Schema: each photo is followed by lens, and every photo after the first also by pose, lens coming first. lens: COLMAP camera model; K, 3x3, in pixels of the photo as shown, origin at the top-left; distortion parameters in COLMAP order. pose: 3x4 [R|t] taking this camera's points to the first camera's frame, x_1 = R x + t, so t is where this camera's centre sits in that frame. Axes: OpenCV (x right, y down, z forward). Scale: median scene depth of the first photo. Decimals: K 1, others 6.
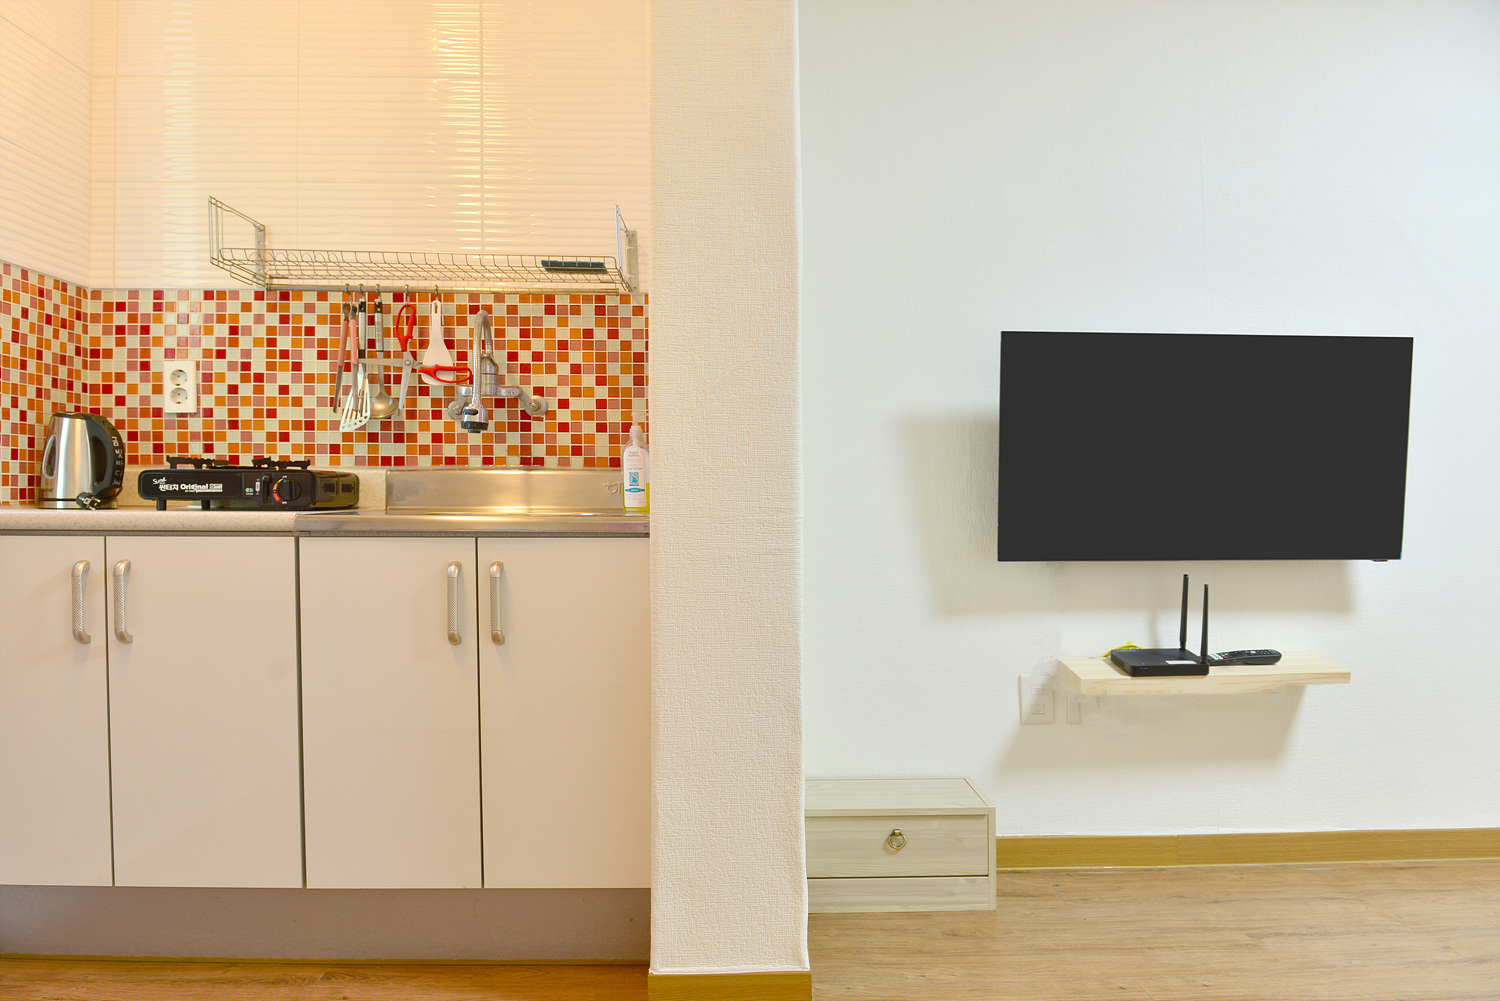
lens RADIAL K [[1072.3, 0, 695.6], [0, 1072.3, 493.0], [0, 0, 1]] dist [-0.055763, 0.002189]
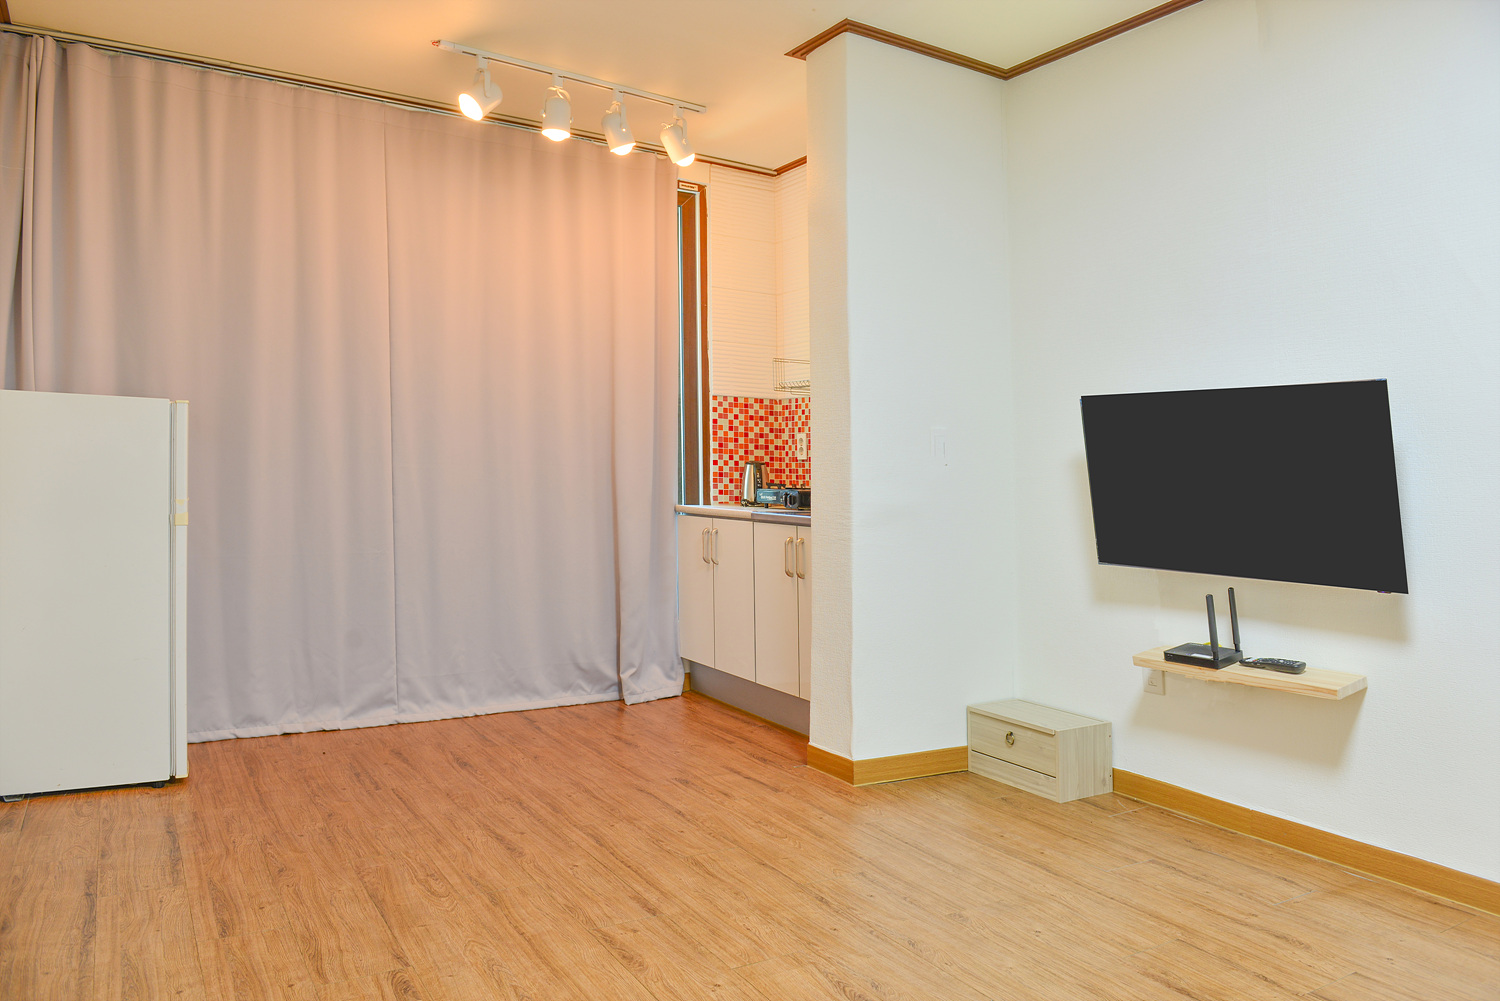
lens RADIAL K [[1024.6, 0, 750.0], [0, 1024.6, 500.5], [0, 0, 1]] dist [-0.040579, -0.004284]
pose [[0.506712, 0.025755, -0.861730, 1.200579], [-0.018010, 0.999652, 0.019287, -0.036498], [0.861927, 0.005747, 0.507000, -0.067356]]
